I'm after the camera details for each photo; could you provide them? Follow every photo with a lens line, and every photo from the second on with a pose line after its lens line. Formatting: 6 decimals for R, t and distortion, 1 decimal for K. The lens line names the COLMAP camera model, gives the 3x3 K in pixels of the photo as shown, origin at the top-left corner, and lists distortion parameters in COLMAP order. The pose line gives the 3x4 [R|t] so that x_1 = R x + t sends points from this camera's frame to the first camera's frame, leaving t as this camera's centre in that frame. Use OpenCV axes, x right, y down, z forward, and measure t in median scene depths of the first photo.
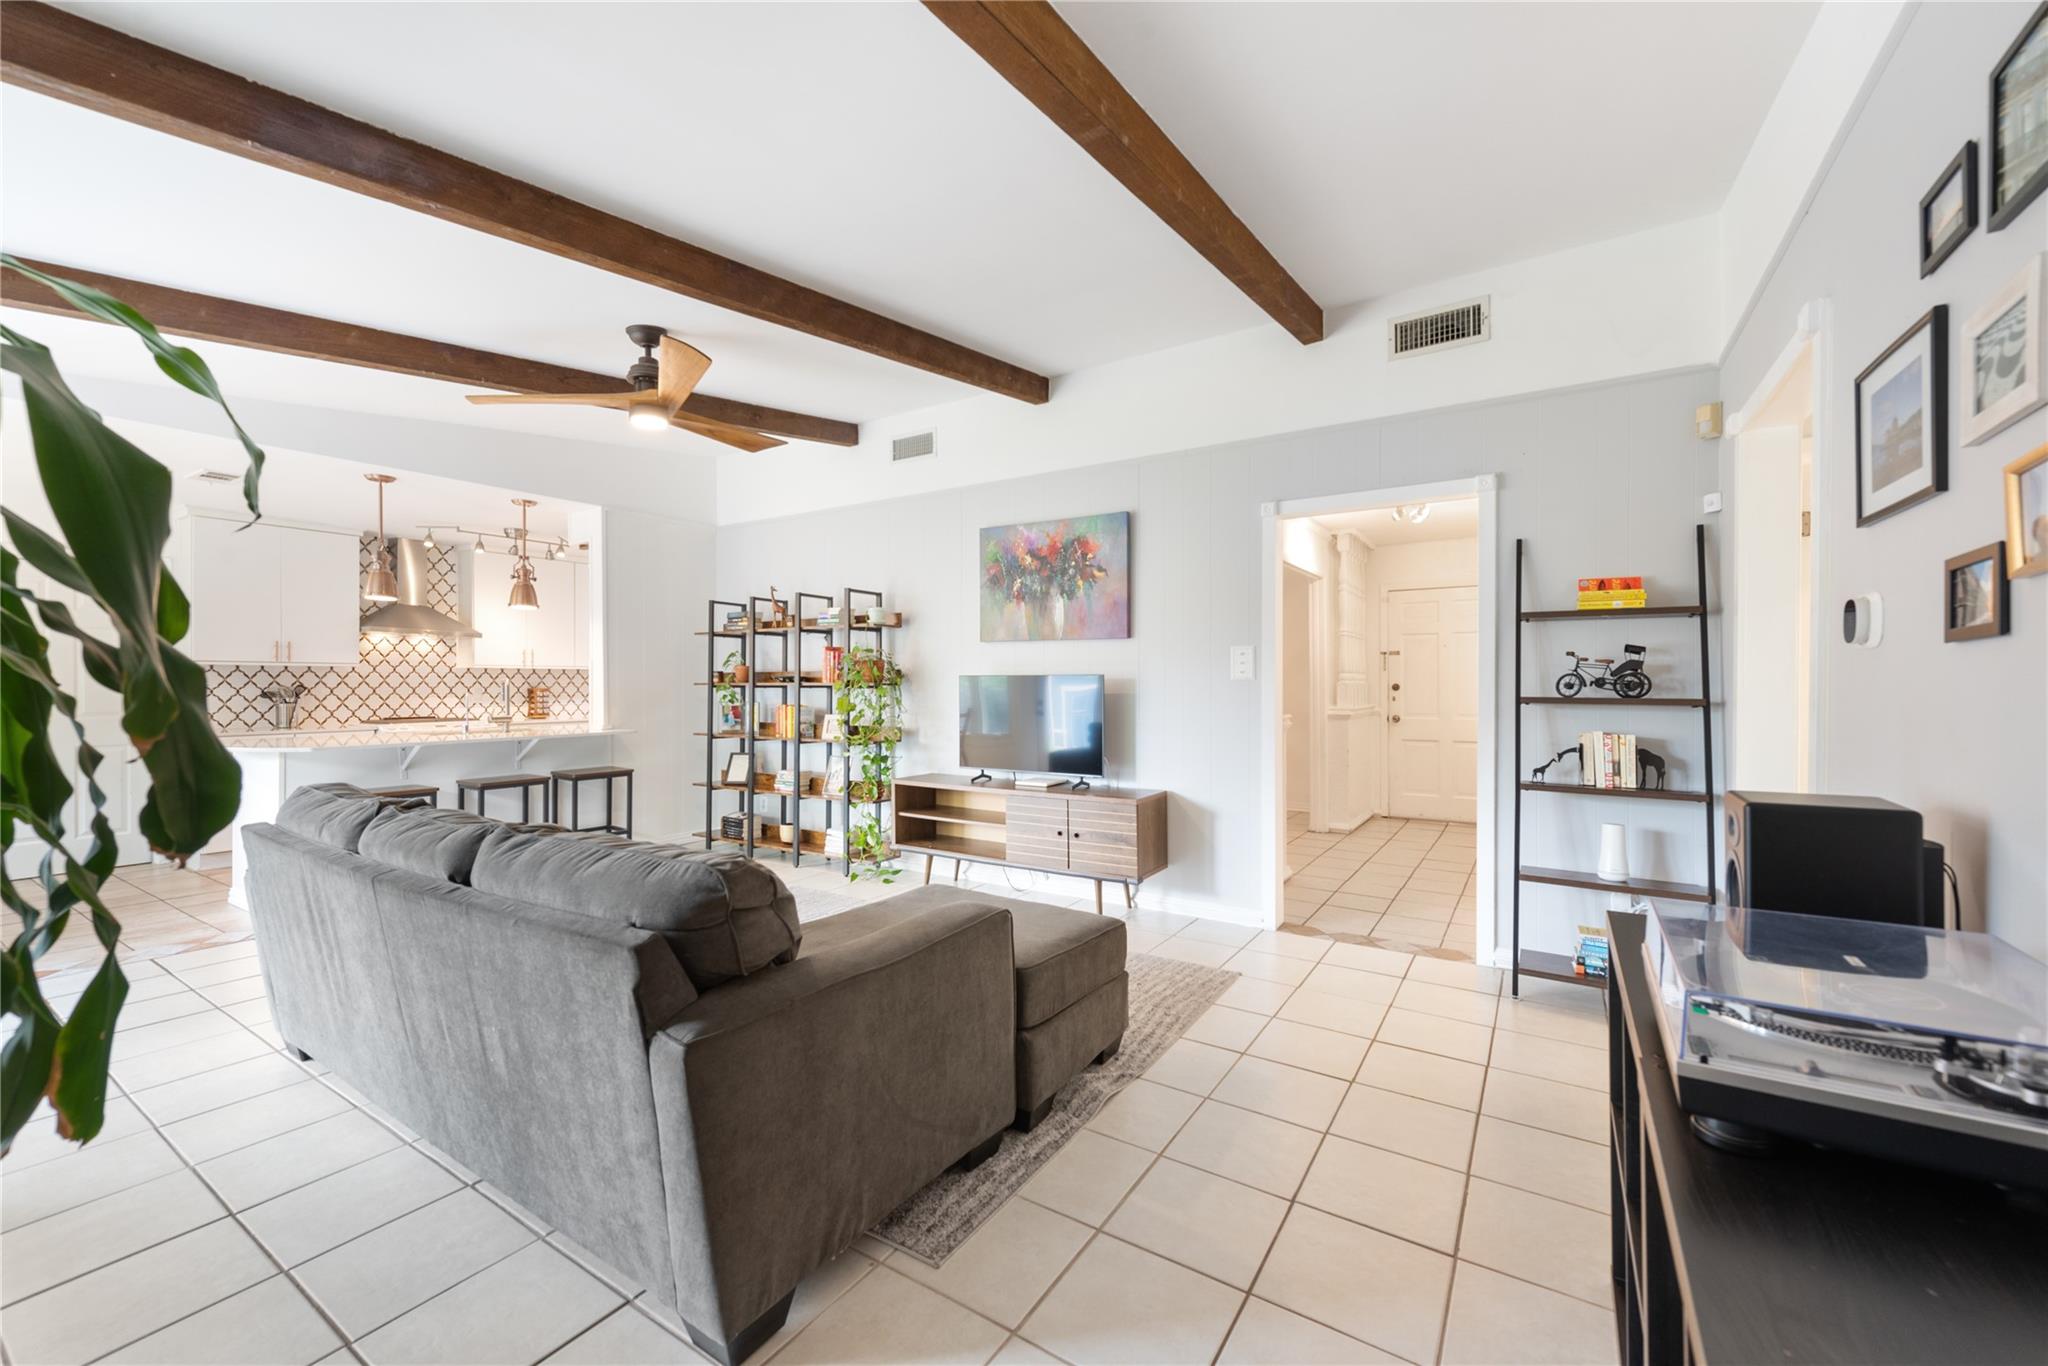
lens RADIAL K [[804.2, 0, 1028.5], [0, 804.2, 688.4], [0, 0, 1]] dist [0.003146, 0.000146]
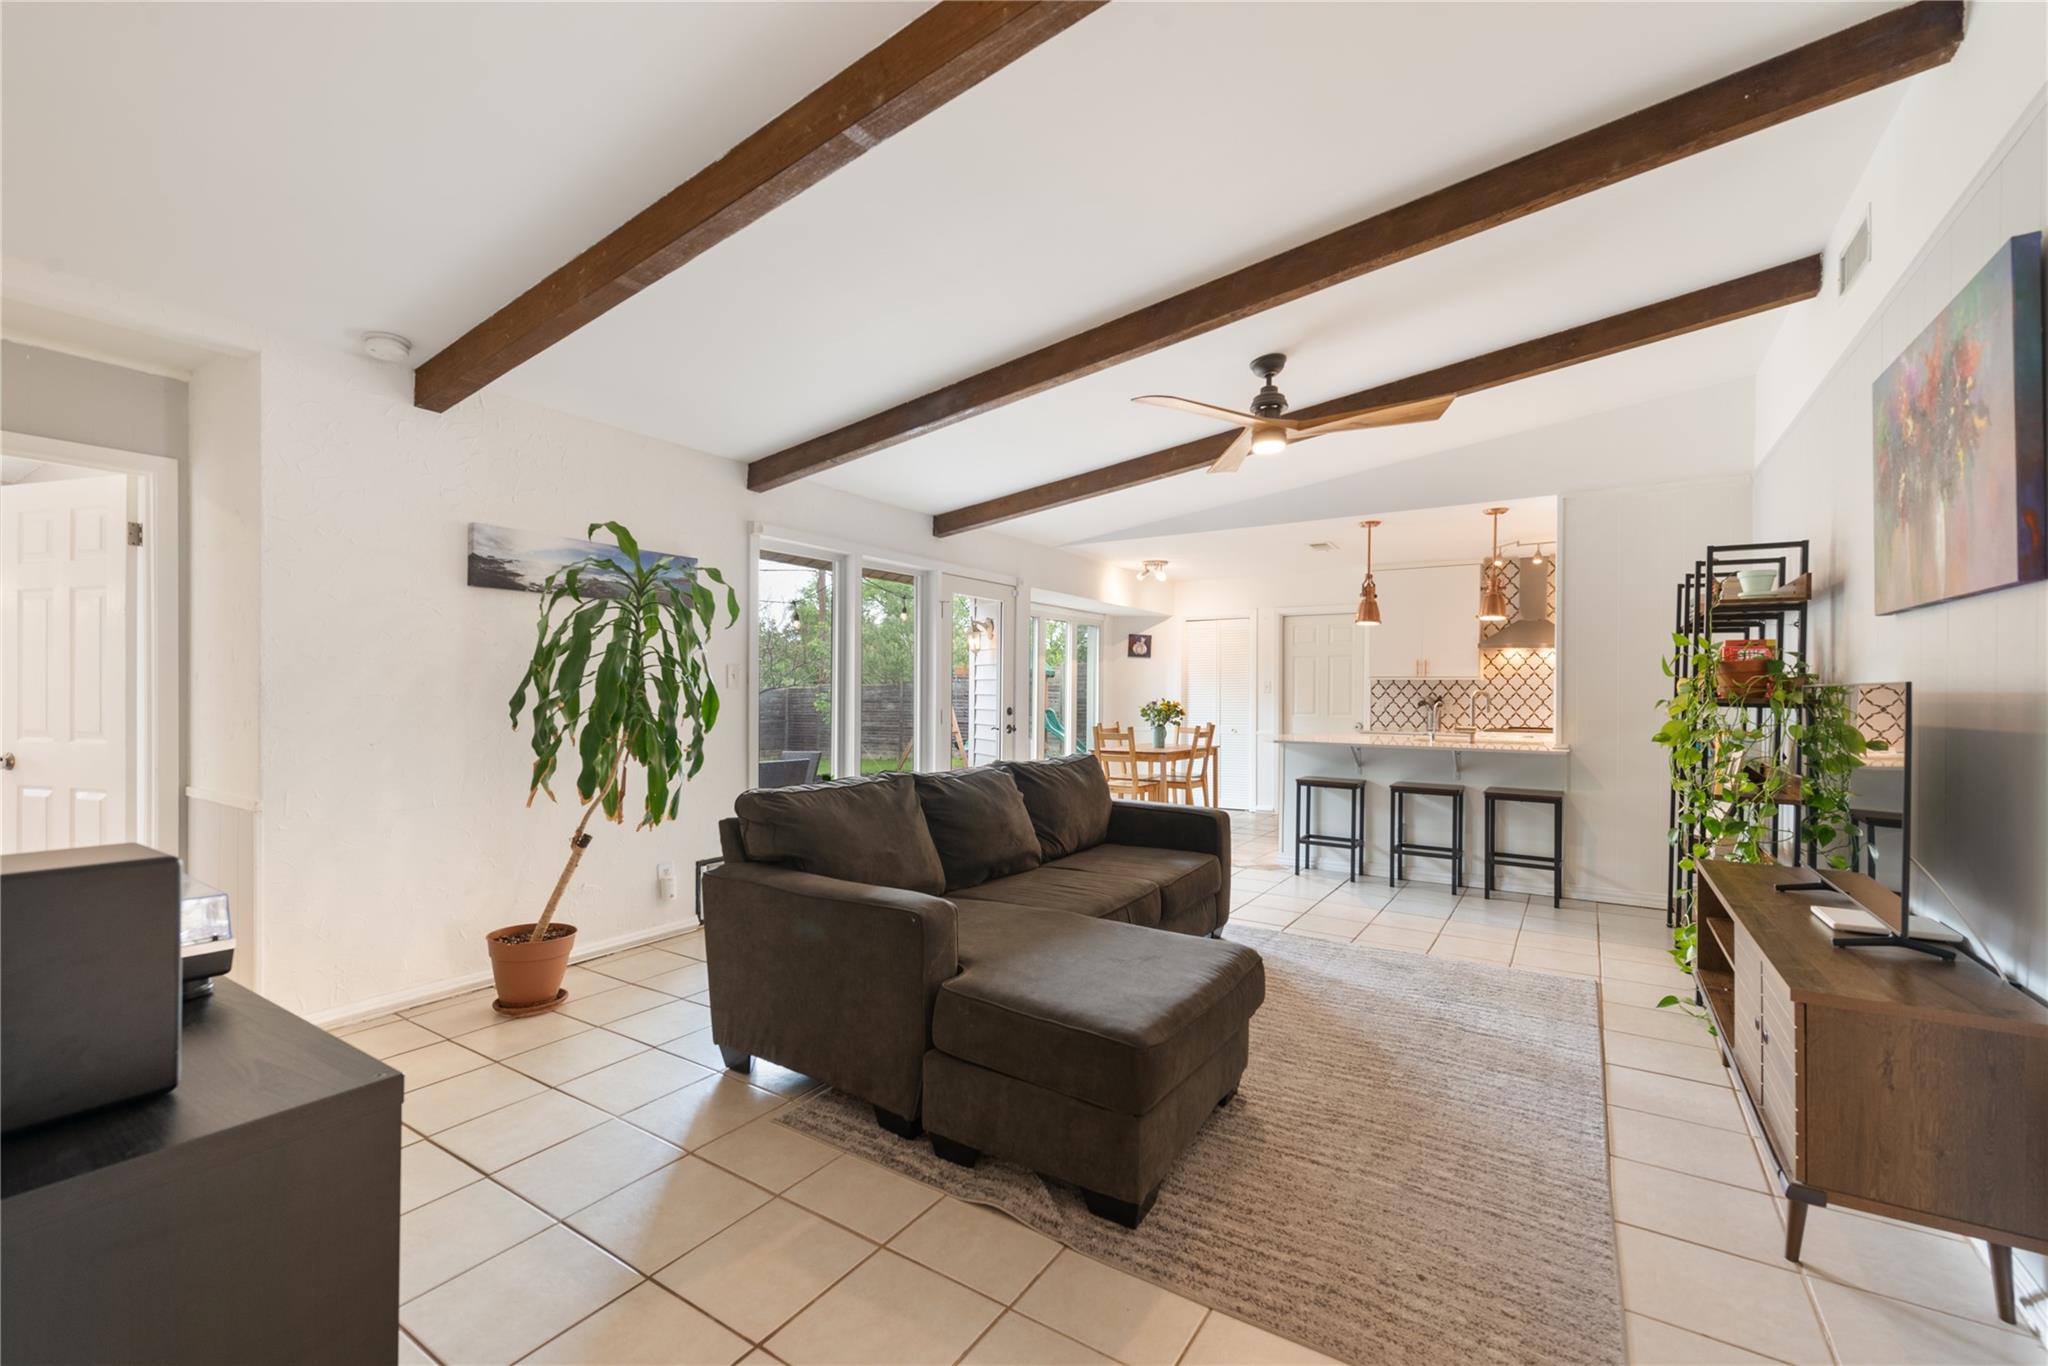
lens RADIAL K [[844.1, 0, 1040.9], [0, 844.1, 697.6], [0, 0, 1]] dist [0.001642, 0.000035]
pose [[0.003843, 0.009640, -0.999946, 0.476303], [-0.014745, 0.999845, 0.009583, -0.006204], [0.999884, 0.014707, 0.003984, 0.522715]]
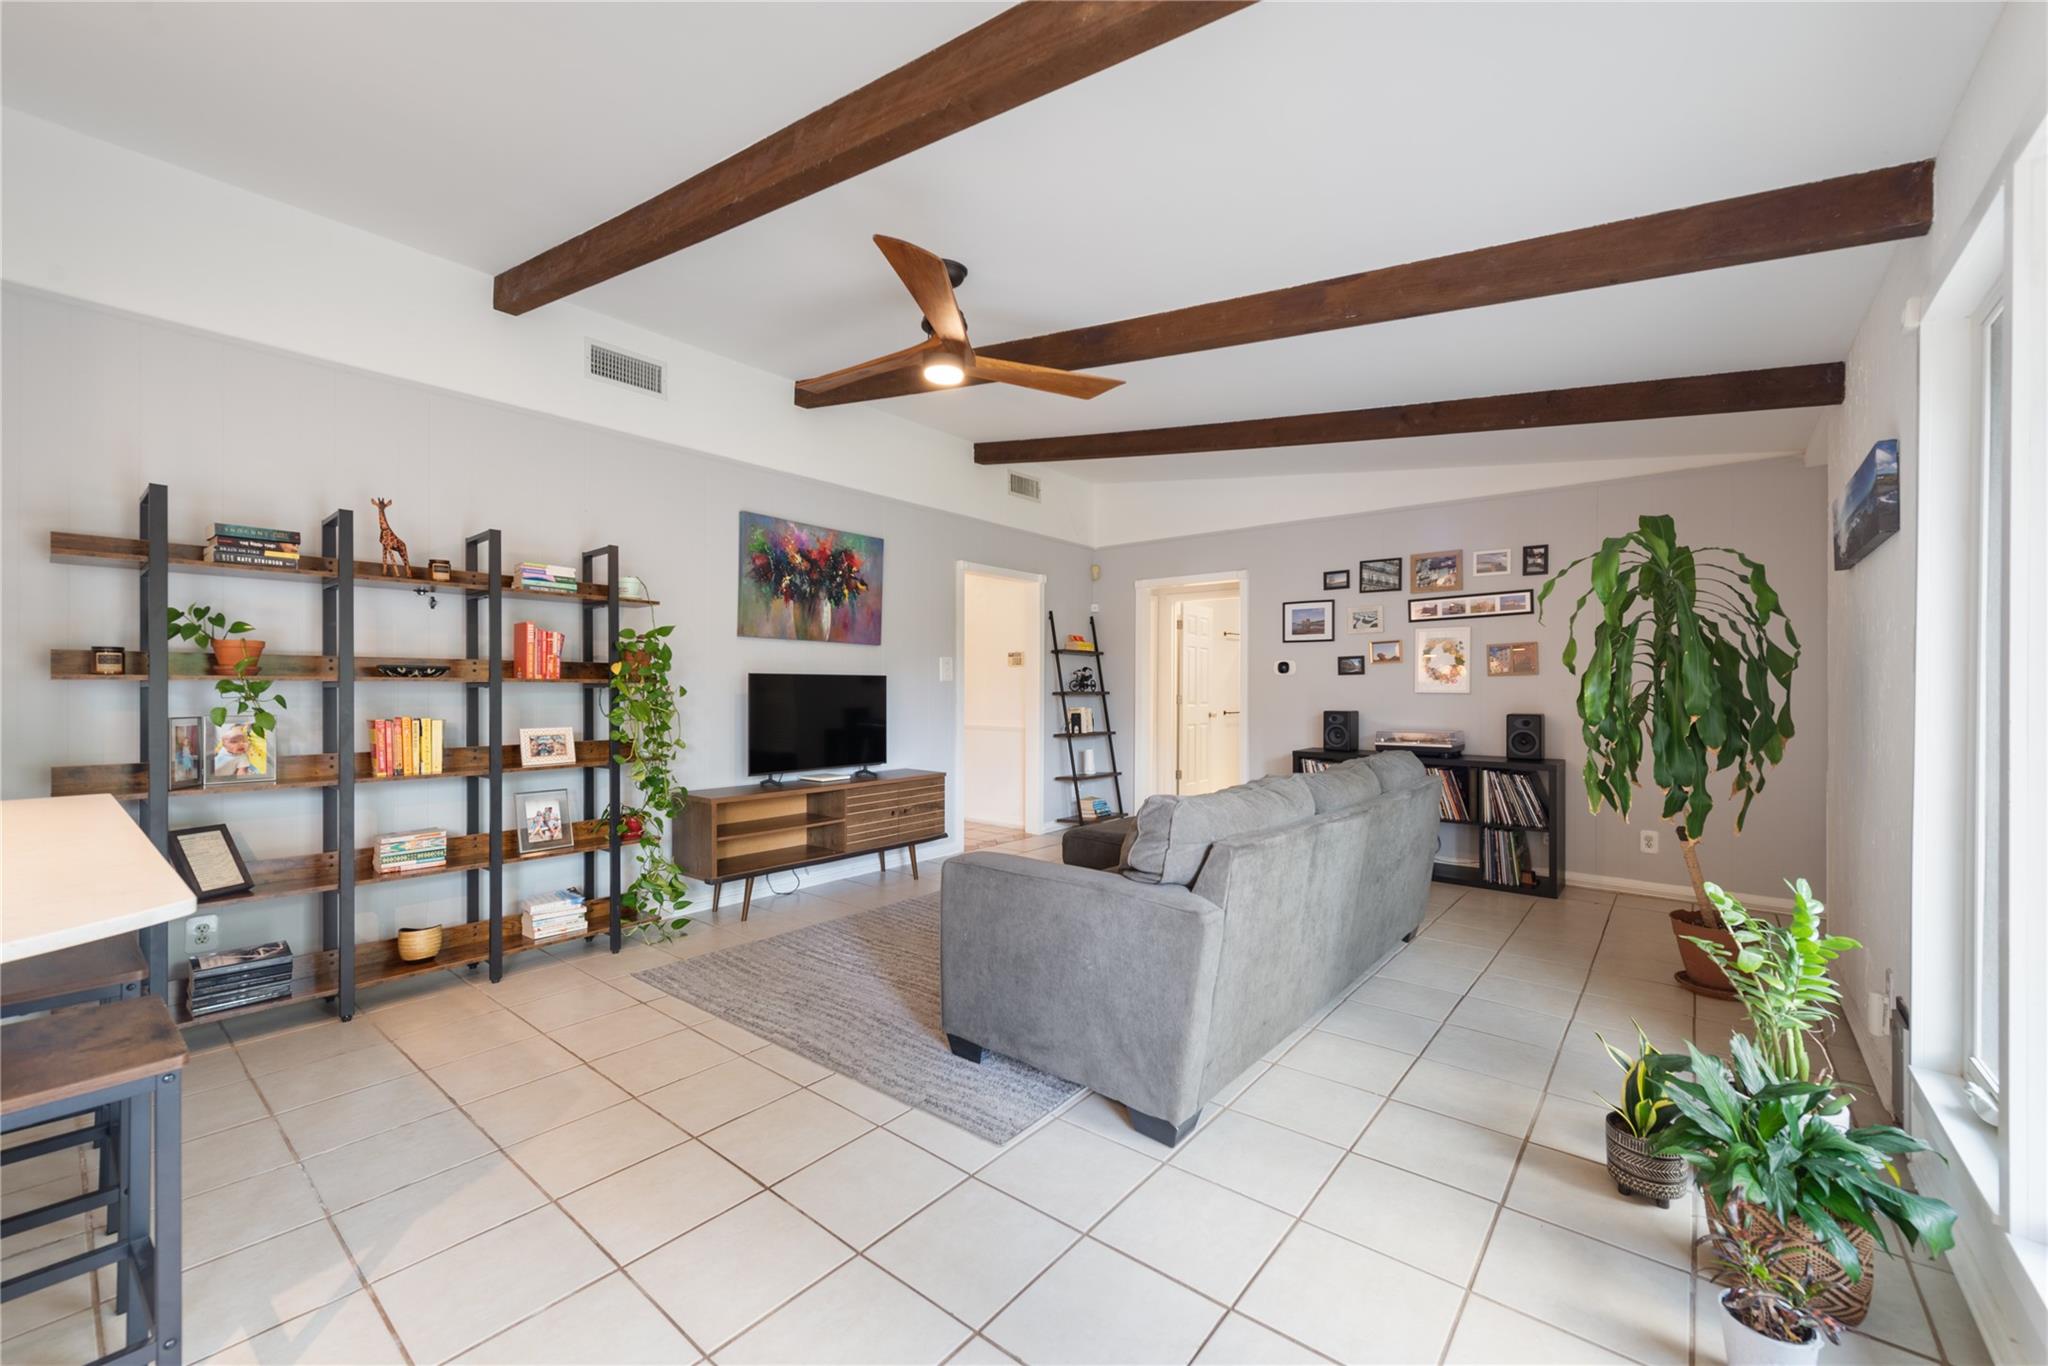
lens RADIAL K [[804.2, 0, 1026.1], [0, 804.2, 686.0], [0, 0, 1]] dist [0.003146, 0.000146]
pose [[0.109061, 0.006678, 0.994013, -0.974911], [0.007853, 0.999940, -0.007580, 0.007922], [-0.994004, 0.008633, 0.109002, 0.618504]]
